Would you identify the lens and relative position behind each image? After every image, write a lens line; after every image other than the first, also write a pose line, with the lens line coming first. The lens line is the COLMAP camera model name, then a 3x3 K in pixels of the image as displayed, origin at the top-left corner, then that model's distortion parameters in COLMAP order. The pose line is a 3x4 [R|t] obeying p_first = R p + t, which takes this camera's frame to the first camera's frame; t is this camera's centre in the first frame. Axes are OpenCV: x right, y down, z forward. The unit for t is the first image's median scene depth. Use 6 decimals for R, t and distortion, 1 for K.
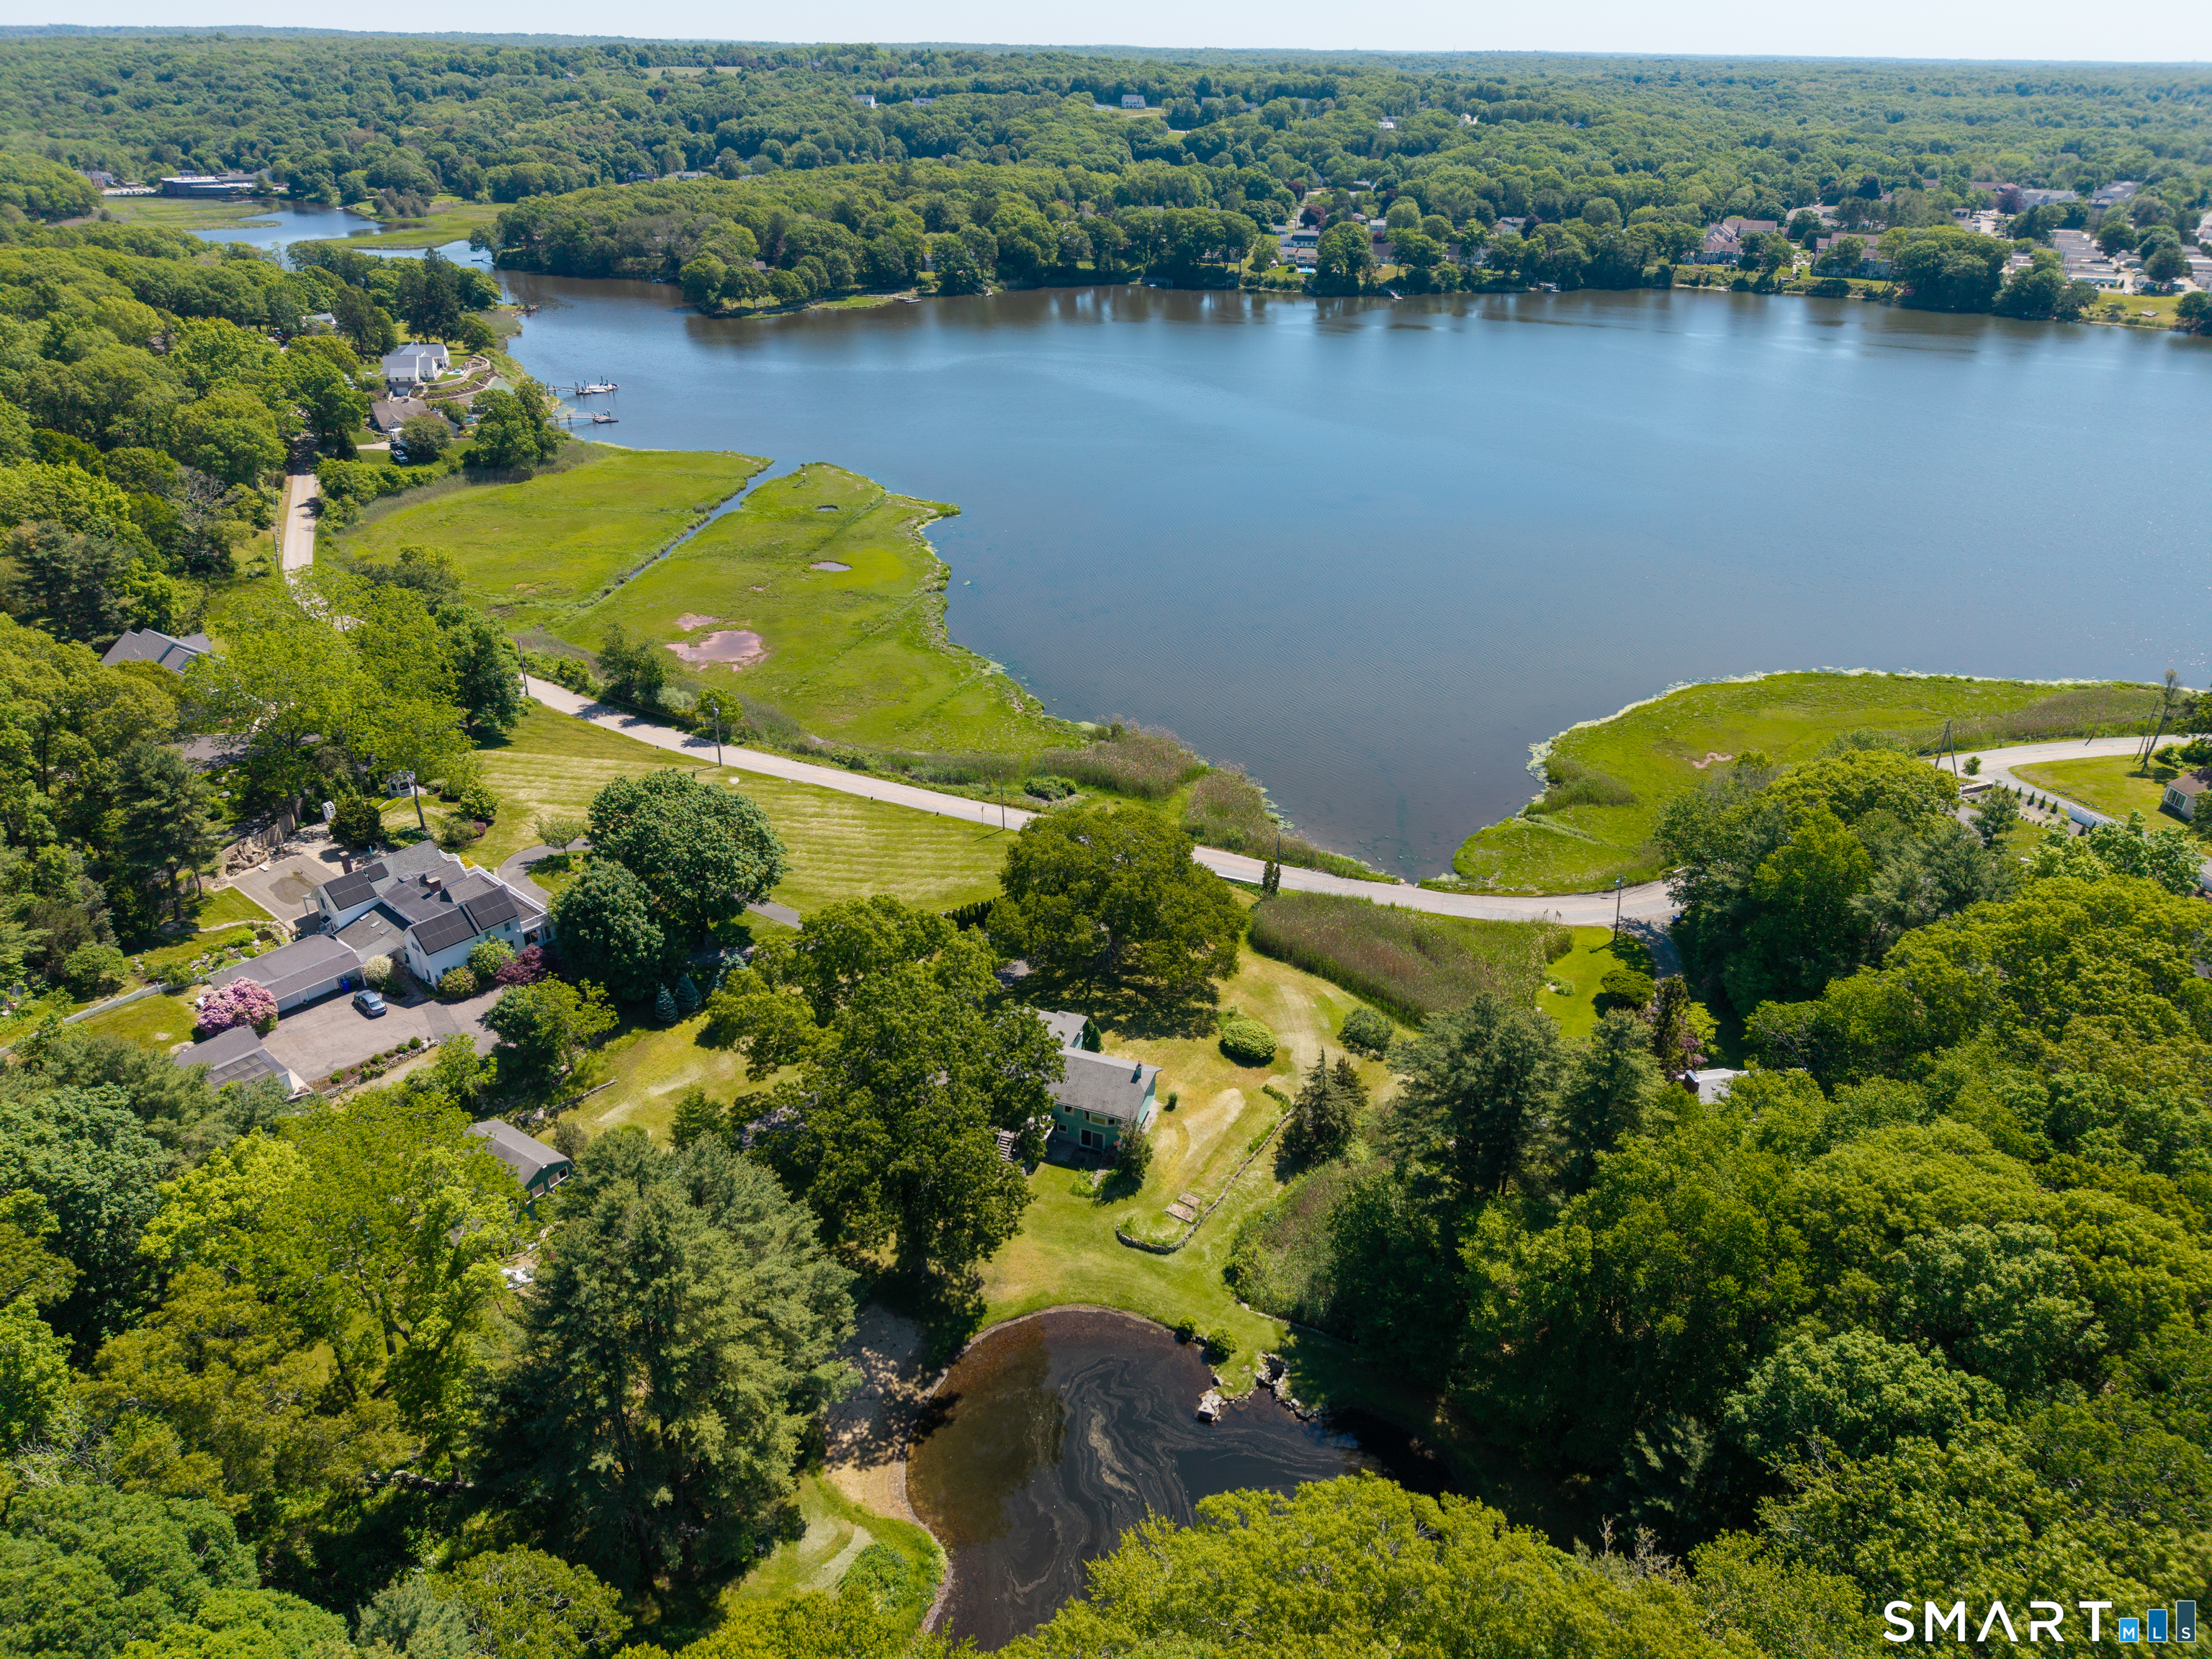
lens RADIAL K [[1471.8, 0, 1107.5], [0, 1471.8, 830.8], [0, 0, 1]] dist [0.024760, -0.018317]
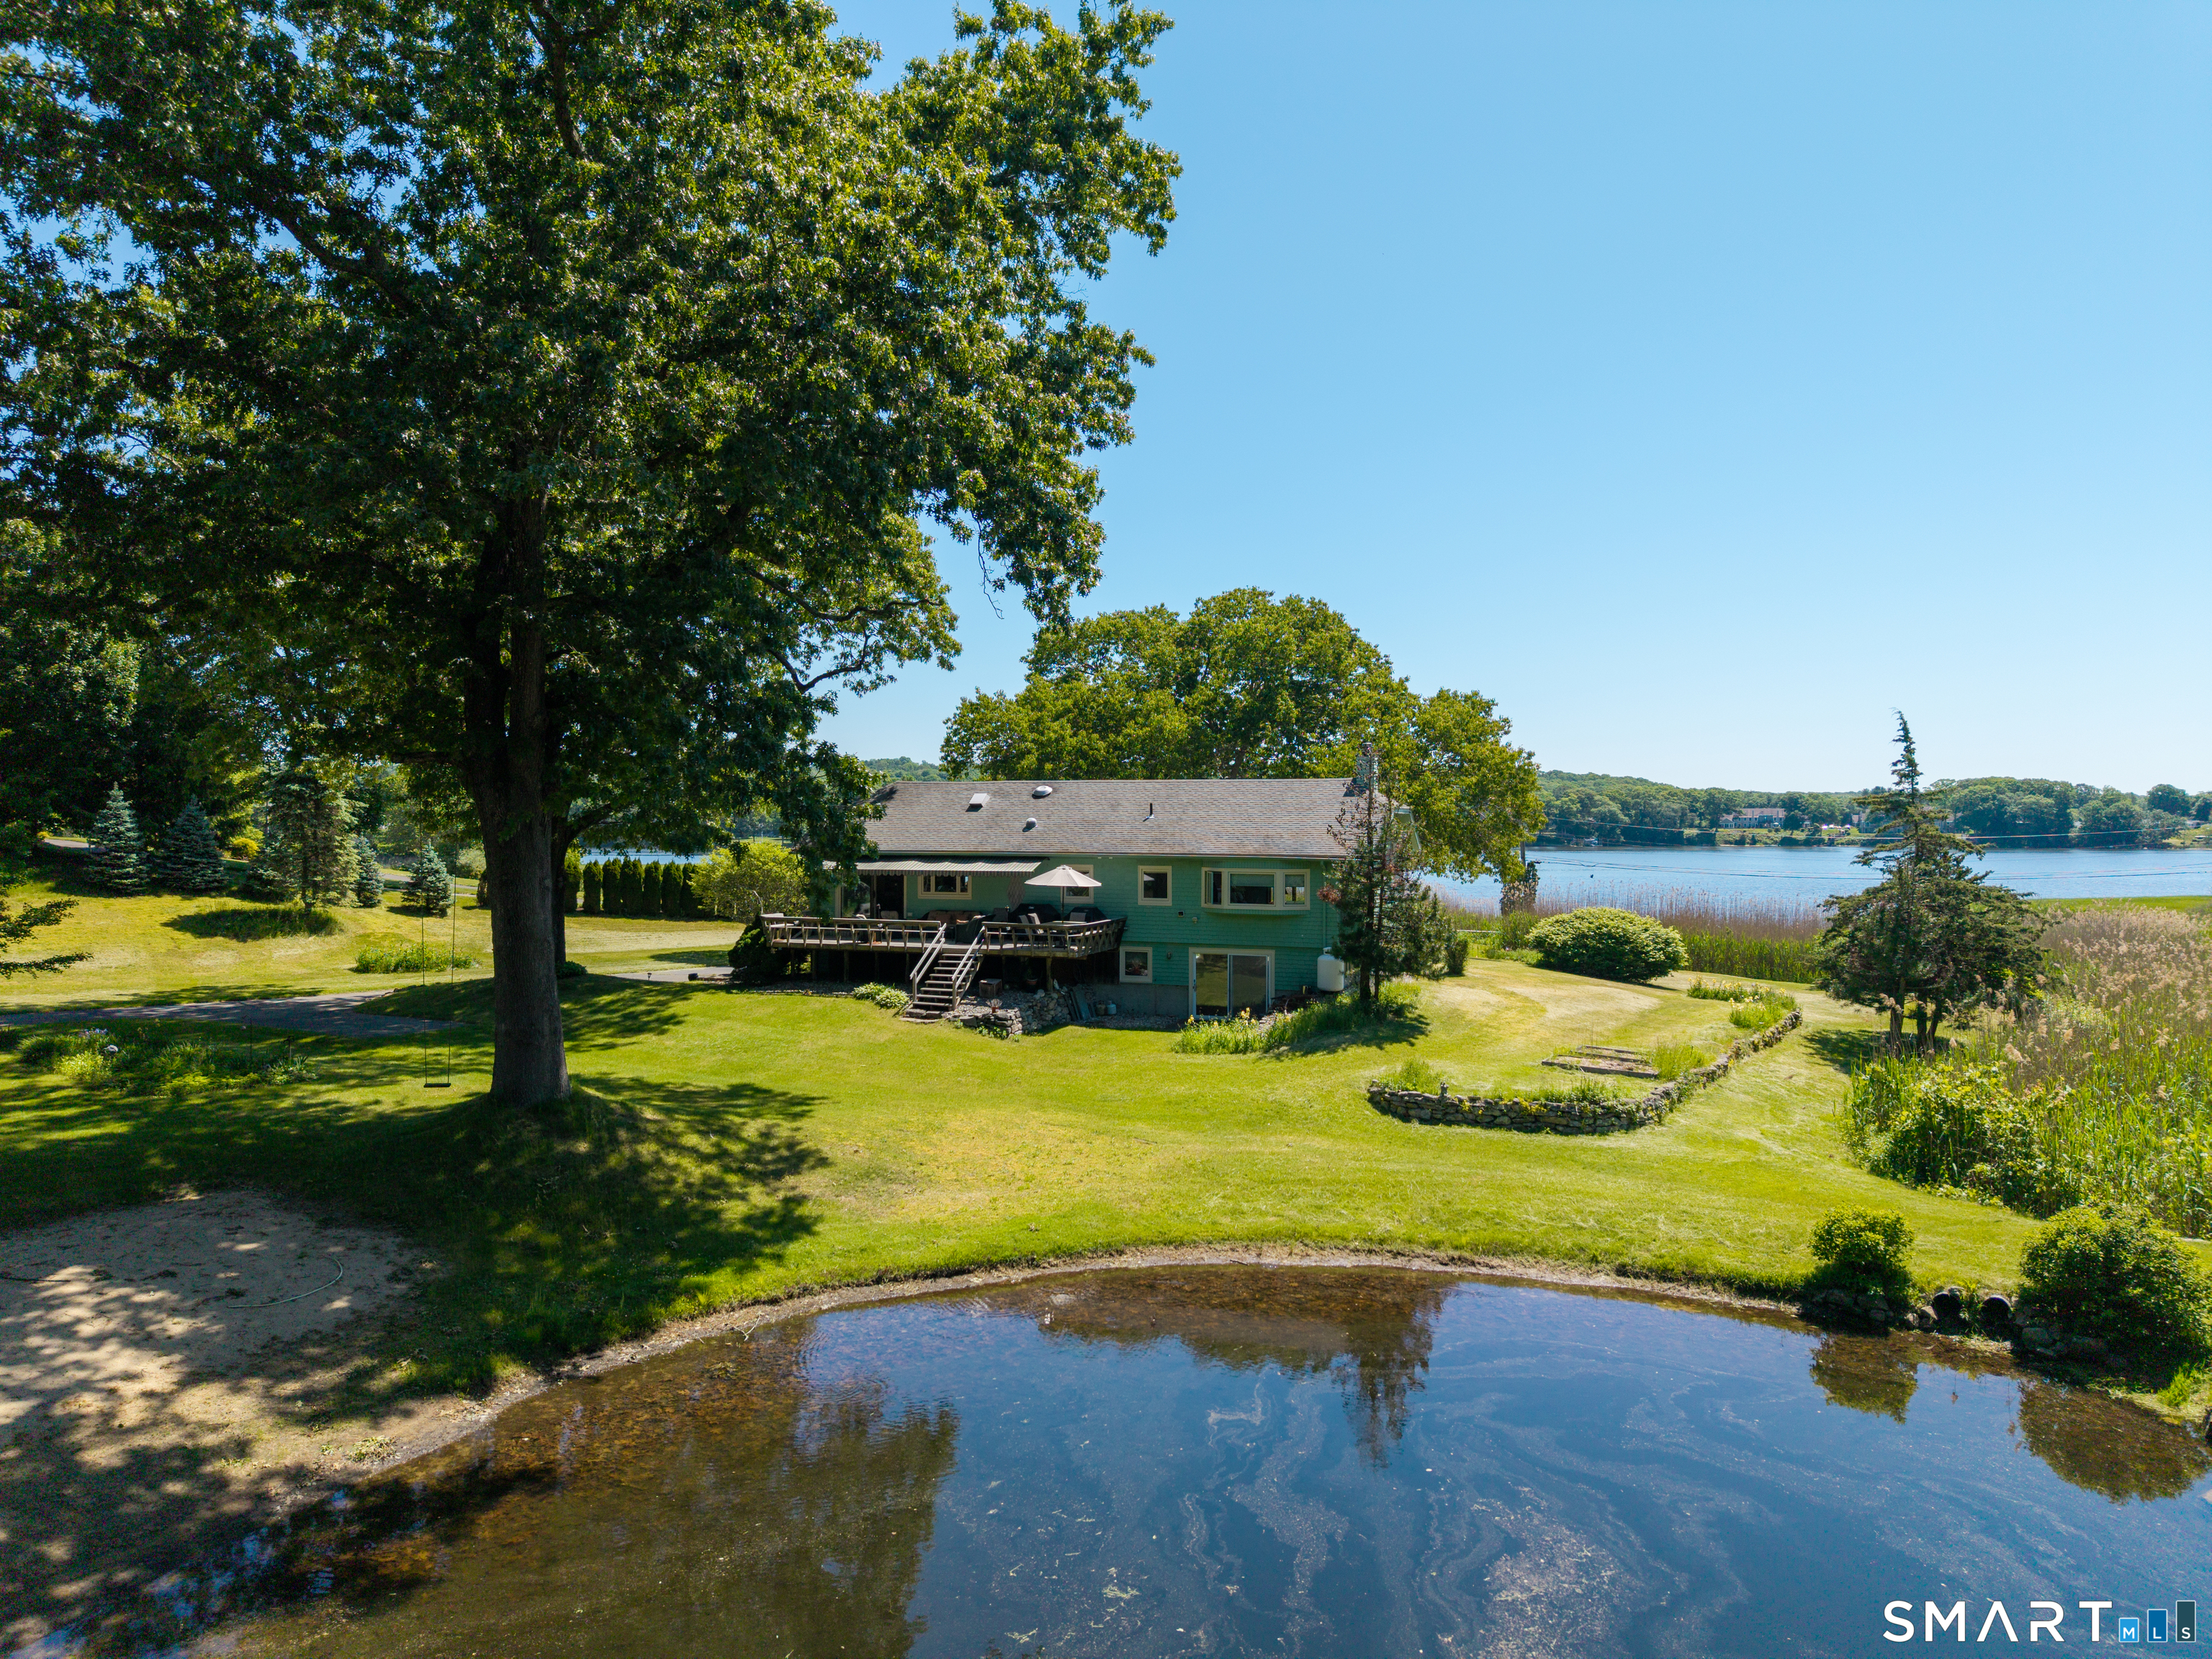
lens RADIAL K [[1471.8, 0, 1110.9], [0, 1471.8, 818.8], [0, 0, 1]] dist [0.024760, -0.018317]
pose [[0.999945, -0.009494, -0.004432, -0.007261], [0.006271, 0.881217, -0.472670, 0.068581], [0.008393, 0.472616, 0.881229, 0.148327]]
